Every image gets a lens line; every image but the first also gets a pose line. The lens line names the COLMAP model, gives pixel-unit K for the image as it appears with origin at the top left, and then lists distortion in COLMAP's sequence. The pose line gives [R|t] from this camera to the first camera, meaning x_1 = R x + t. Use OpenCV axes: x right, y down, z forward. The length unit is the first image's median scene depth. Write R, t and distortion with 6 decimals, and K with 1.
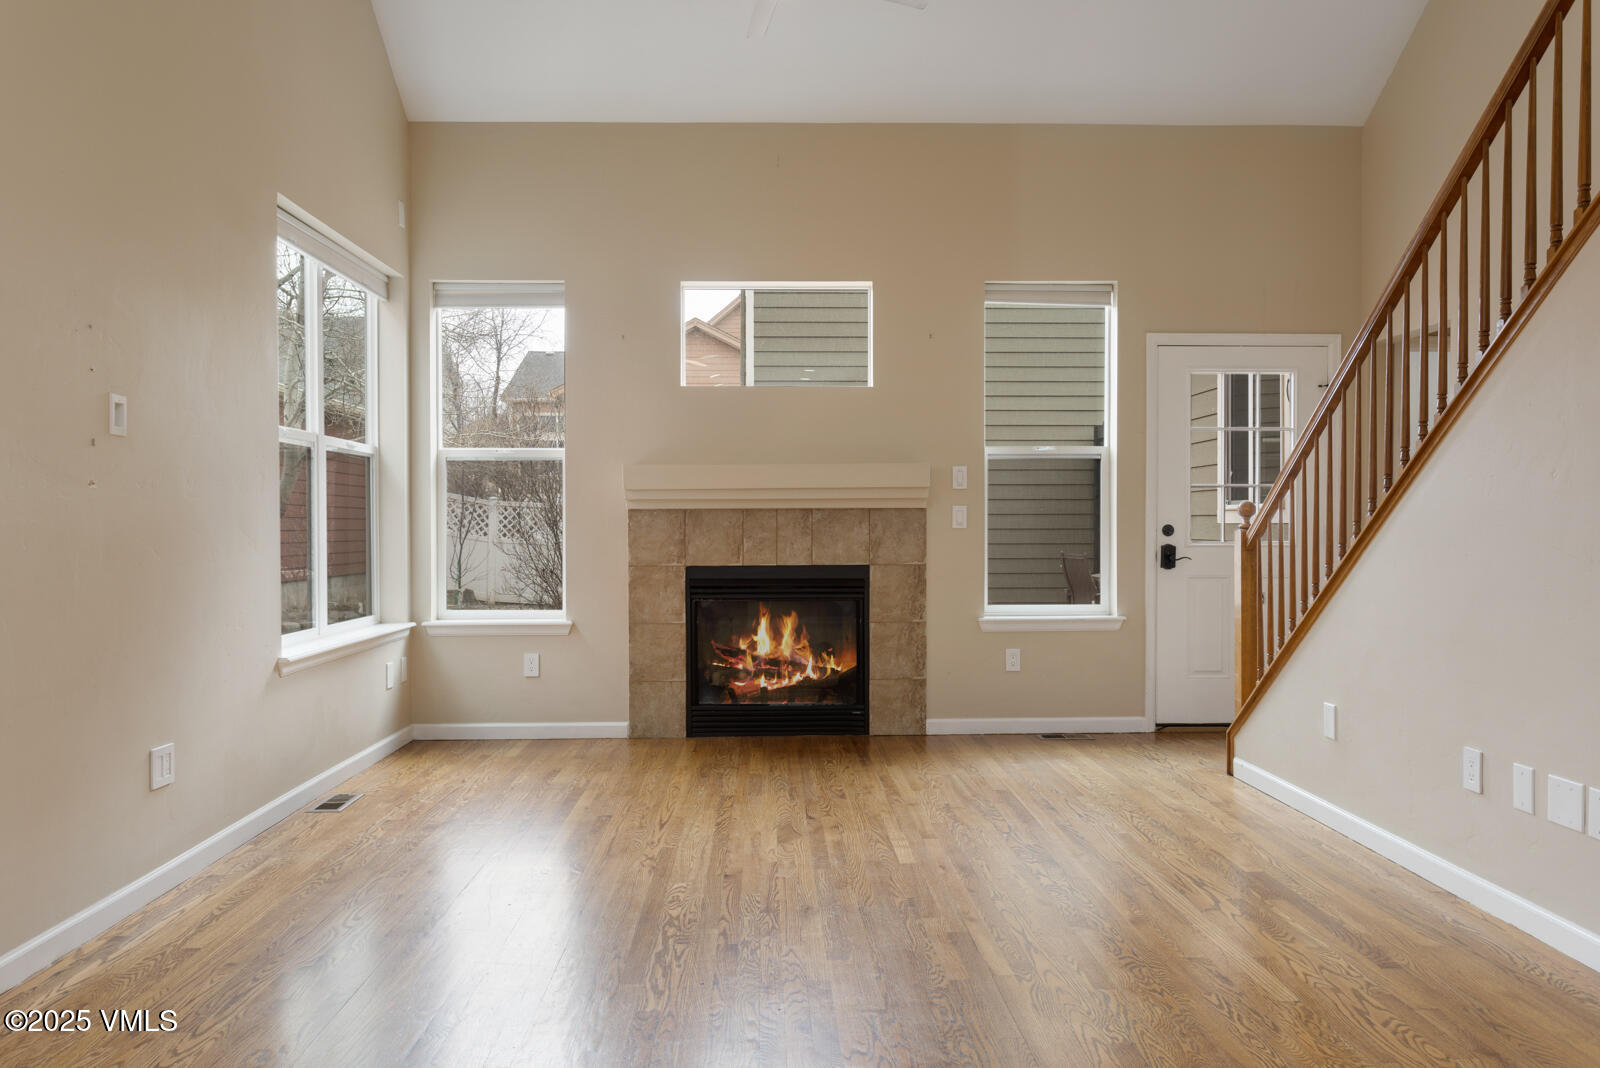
lens RADIAL K [[1132.2, 0, 792.5], [0, 1132.2, 531.1], [0, 0, 1]] dist [-0.013030, 0.013940]
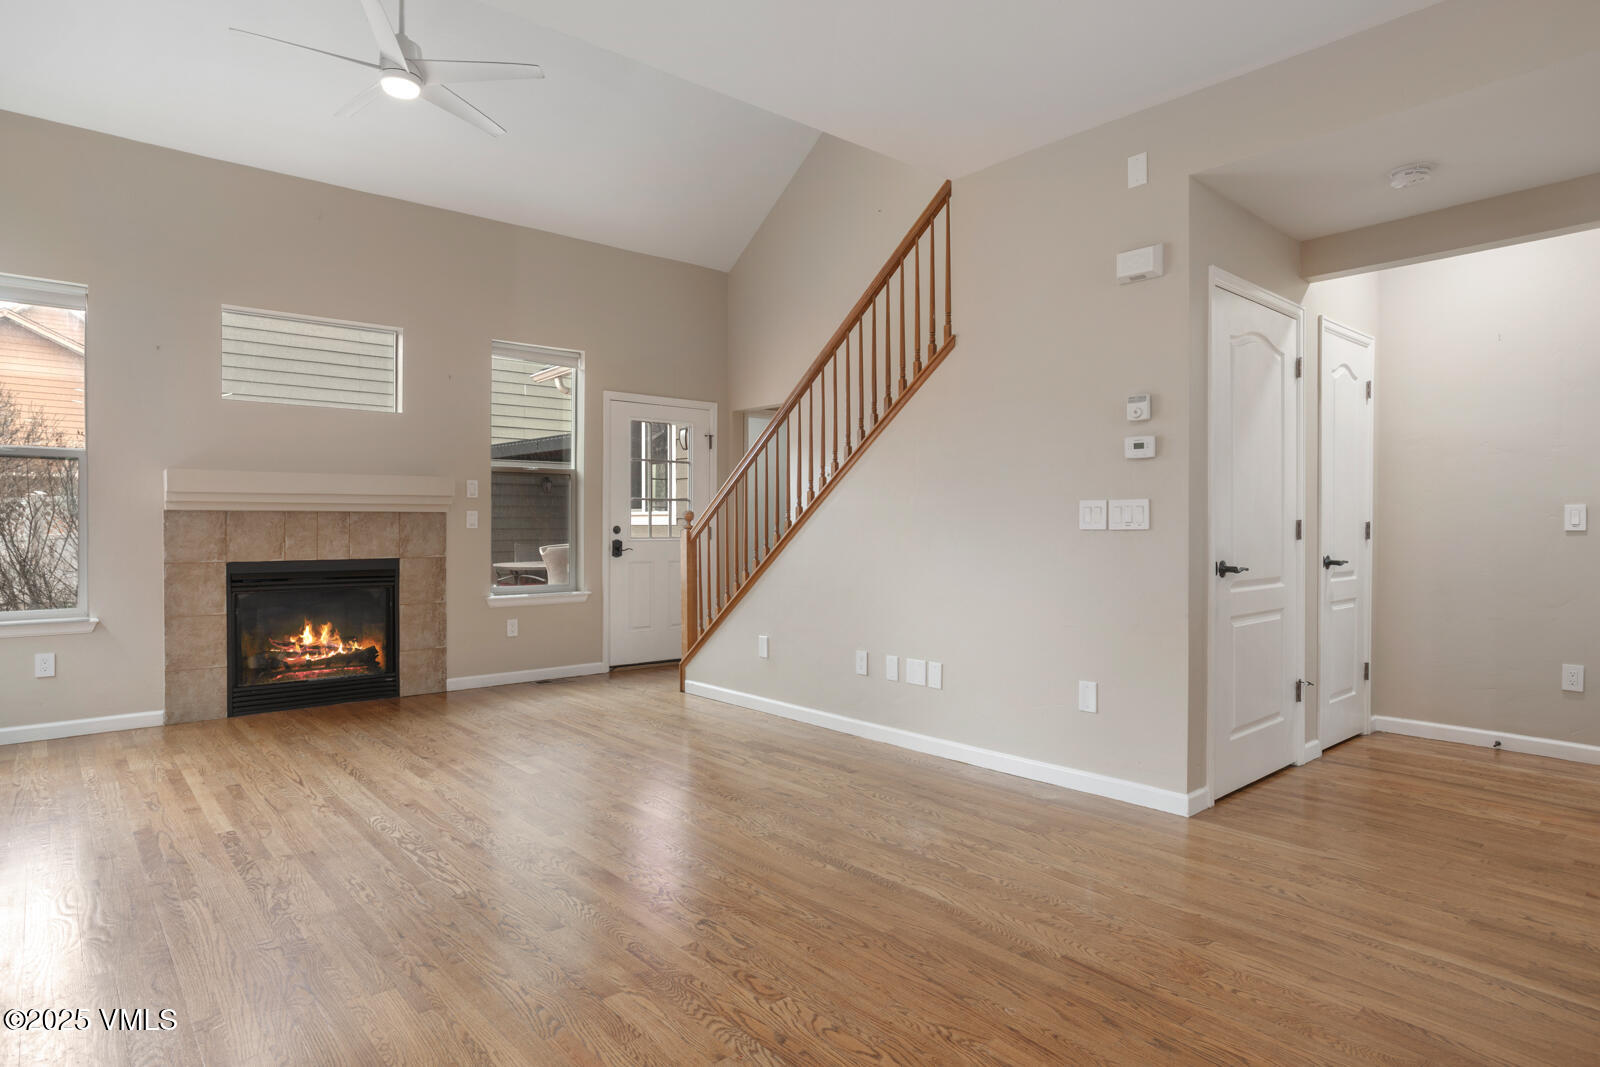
lens RADIAL K [[907.1, 0, 797.0], [0, 907.1, 536.2], [0, 0, 1]] dist [-0.035339, 0.012696]
pose [[0.771598, -0.004024, 0.636098, -0.220964], [0.000615, 0.999984, 0.005581, 0.000887], [-0.636111, -0.003915, 0.771588, -0.026196]]
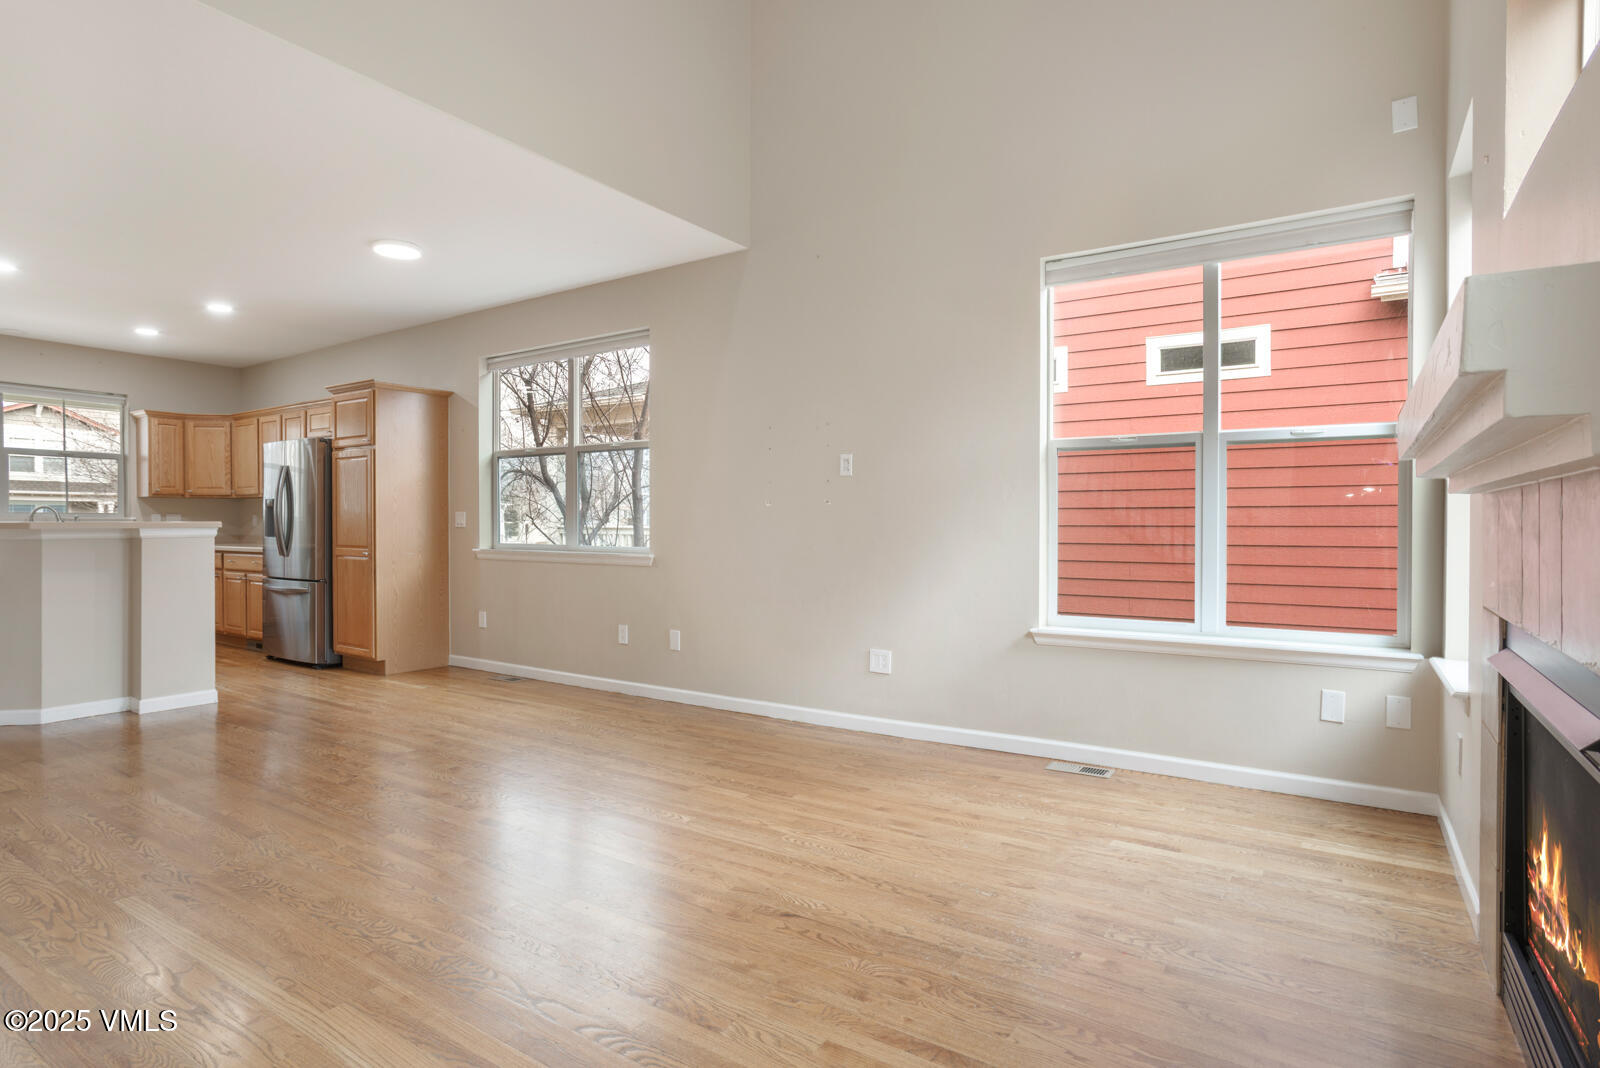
lens RADIAL K [[845.4, 0, 749.1], [0, 845.4, 532.9], [0, 0, 1]] dist [0.002889, 0.000528]
pose [[-0.619743, 0.006773, -0.784776, 0.341616], [-0.000955, 0.999956, 0.009384, -0.000605], [0.784804, 0.006566, -0.619709, 0.974577]]
